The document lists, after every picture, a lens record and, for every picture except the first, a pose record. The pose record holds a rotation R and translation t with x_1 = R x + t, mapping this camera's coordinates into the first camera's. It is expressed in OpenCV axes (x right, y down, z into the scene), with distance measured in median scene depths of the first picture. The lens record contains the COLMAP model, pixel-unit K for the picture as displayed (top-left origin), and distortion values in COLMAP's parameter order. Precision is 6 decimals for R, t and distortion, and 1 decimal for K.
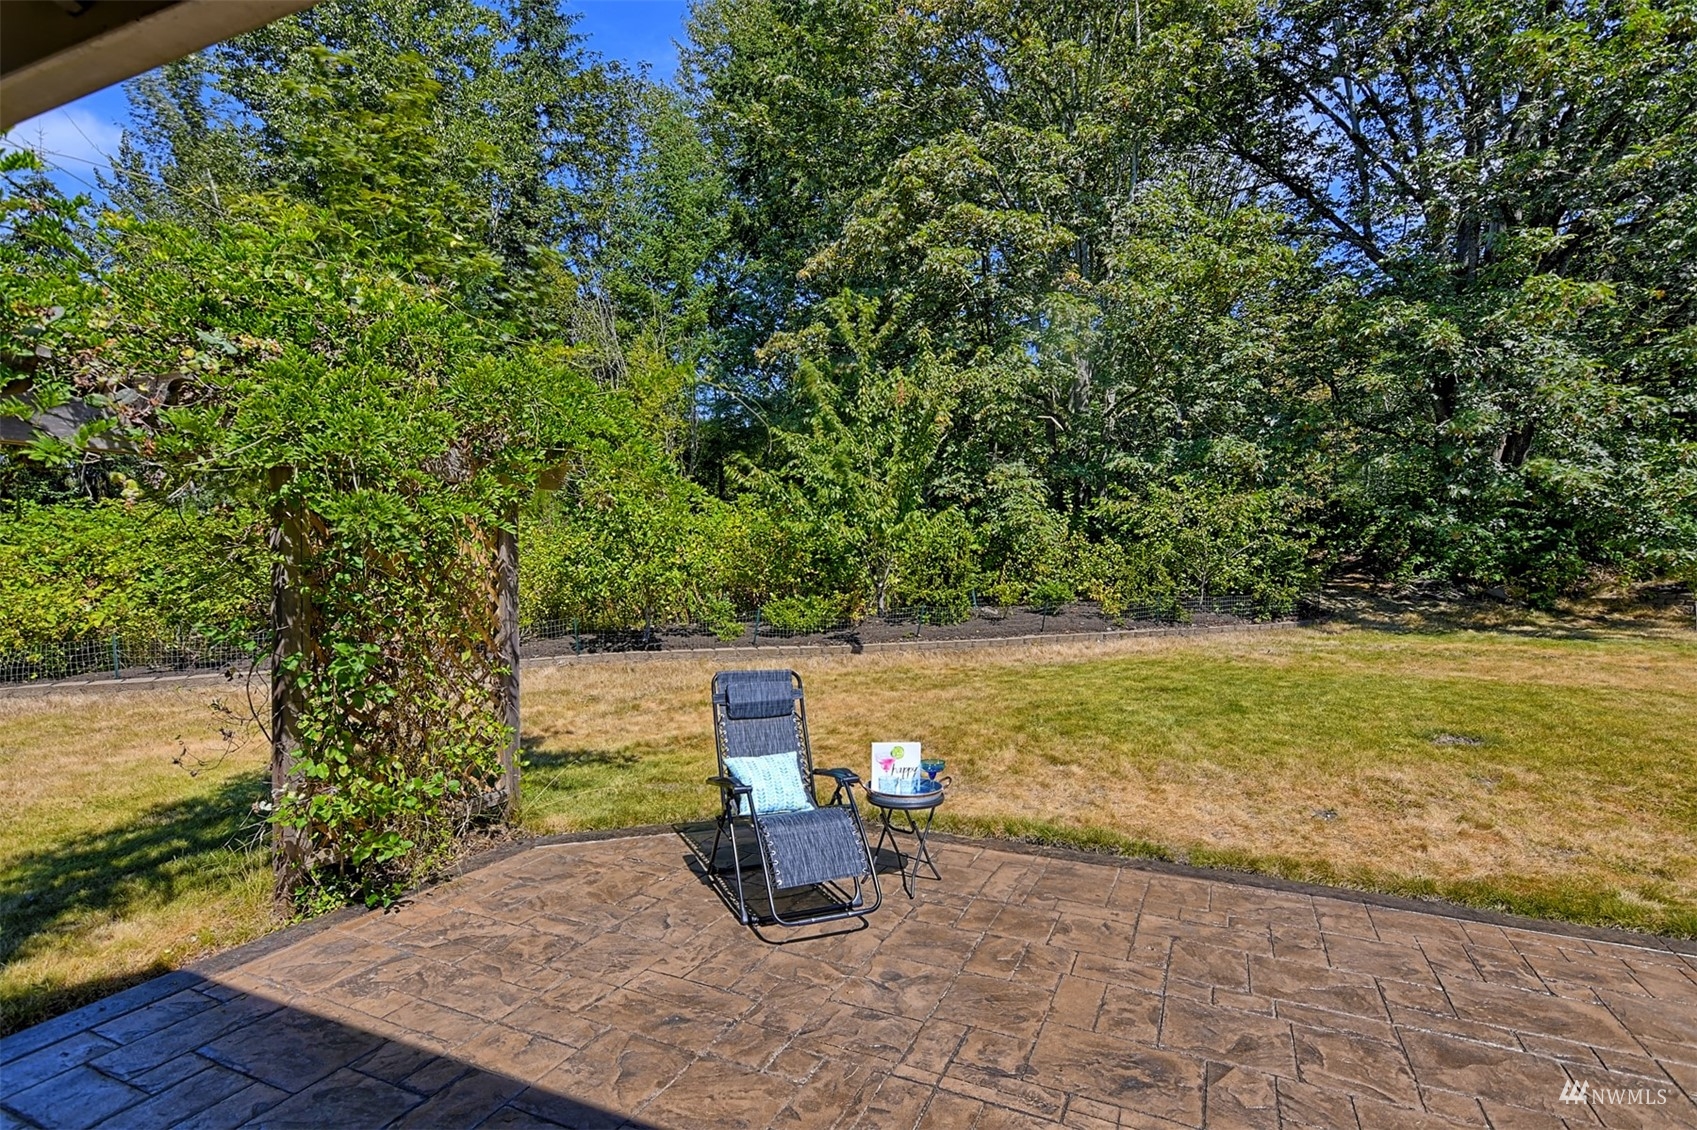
lens RADIAL K [[823.8, 0, 846.0], [0, 823.8, 571.2], [0, 0, 1]] dist [-0.029464, 0.021864]
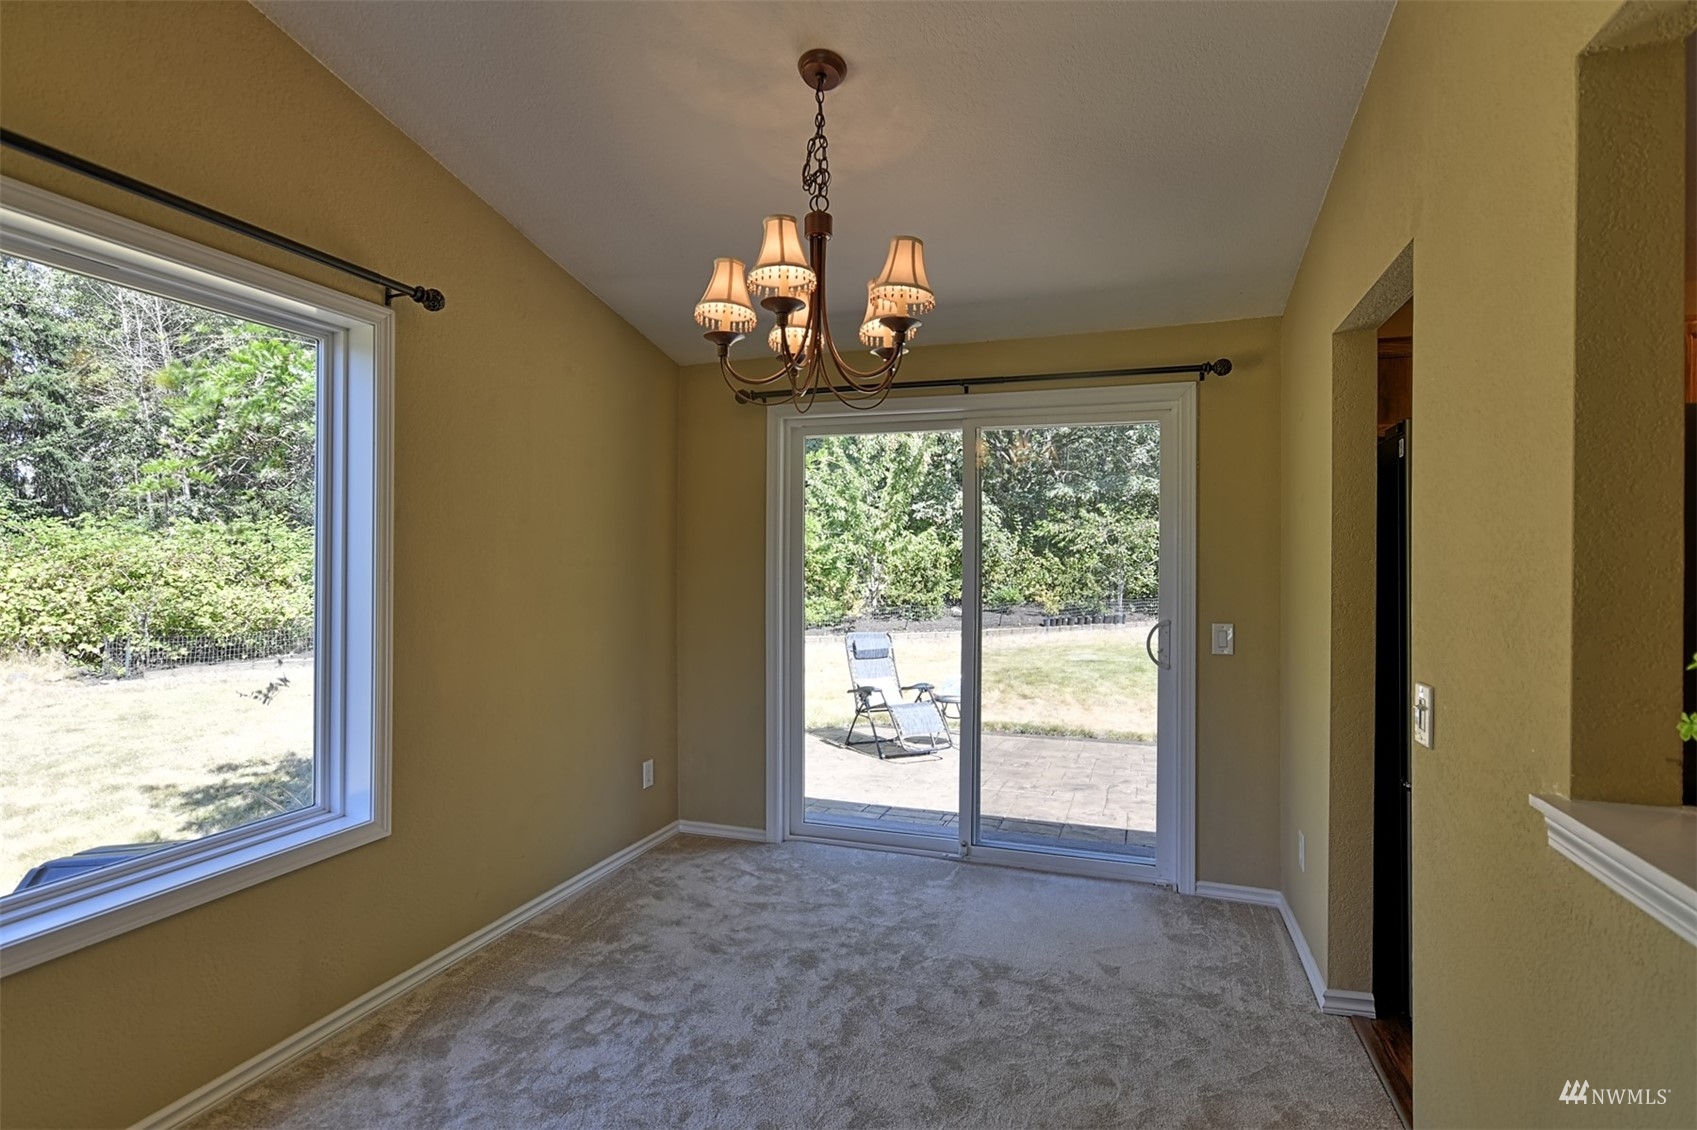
lens RADIAL K [[823.8, 0, 853.9], [0, 823.8, 560.7], [0, 0, 1]] dist [-0.029464, 0.021864]
pose [[0.996261, 0.005667, 0.086213, -0.099579], [-0.003650, 0.999716, -0.023536, 0.003078], [-0.086322, 0.023133, 0.995999, -0.260349]]
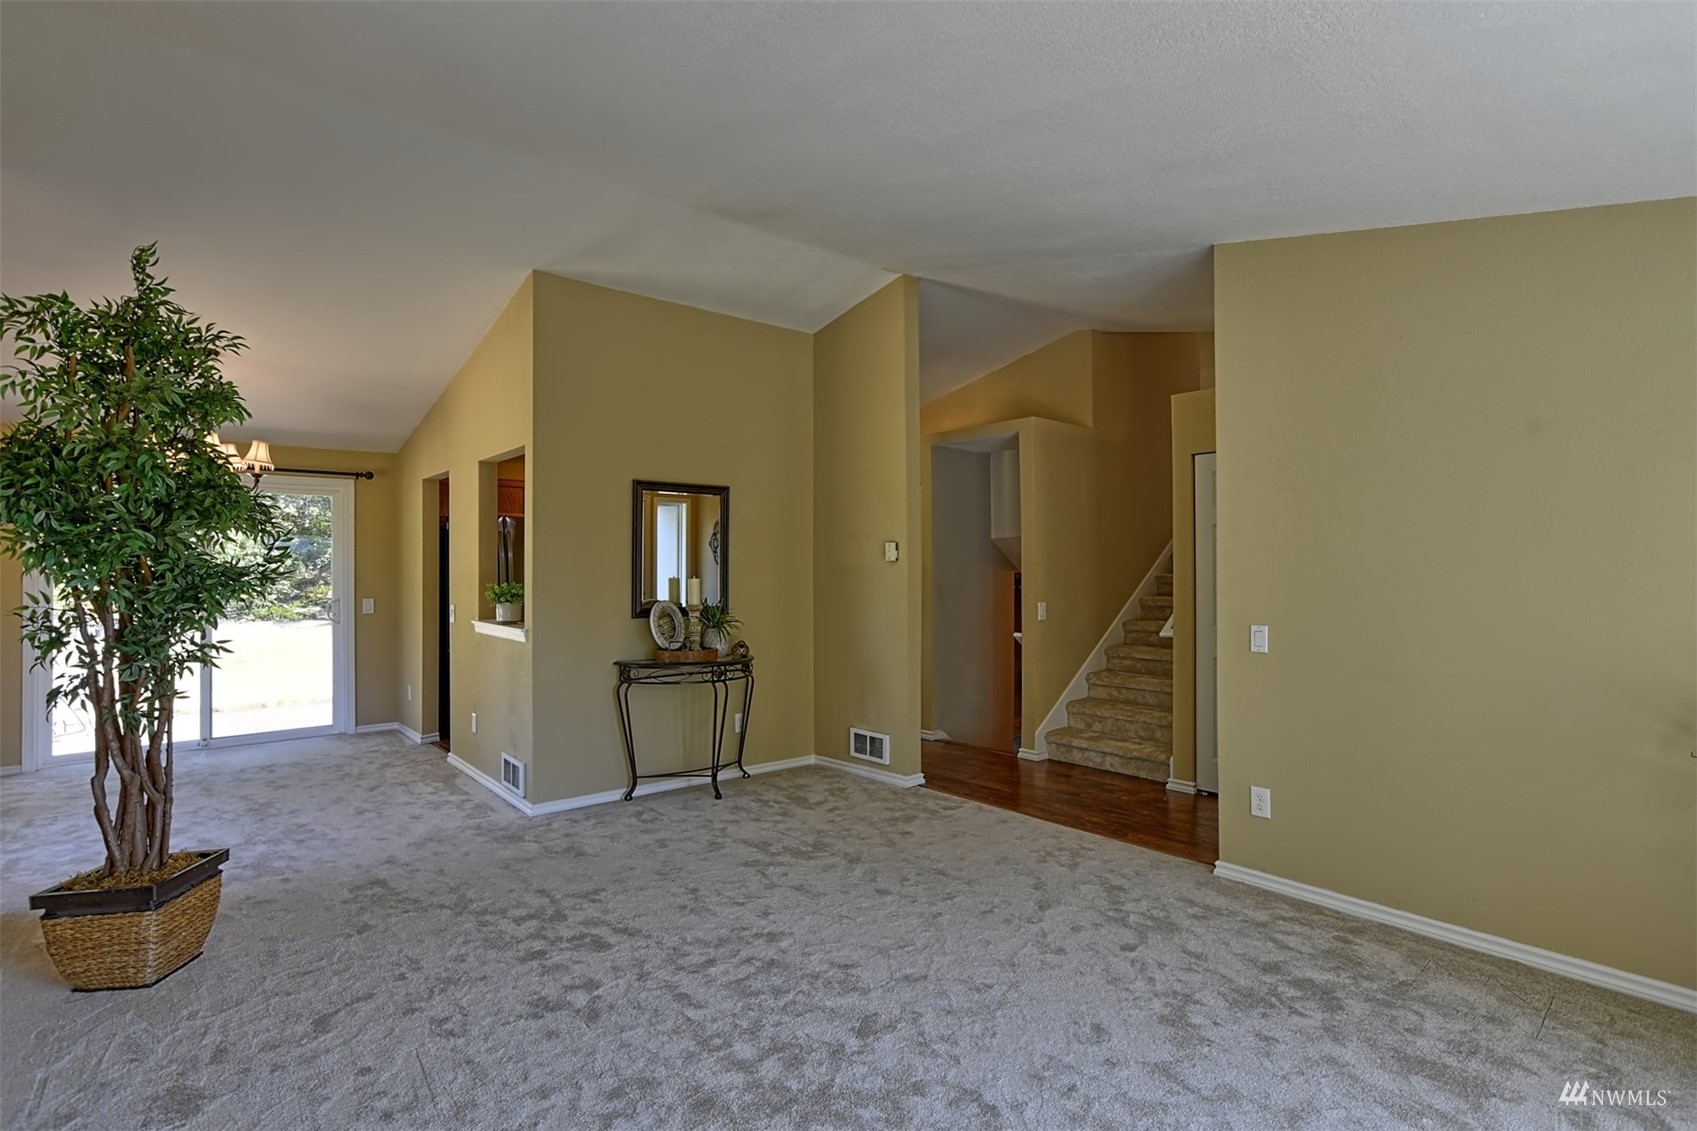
lens RADIAL K [[823.8, 0, 851.2], [0, 823.8, 566.9], [0, 0, 1]] dist [-0.029464, 0.021864]
pose [[0.431386, -0.001228, 0.902166, -0.296679], [0.022648, 0.999699, -0.009469, 0.007674], [-0.901883, 0.024517, 0.431284, -0.514271]]
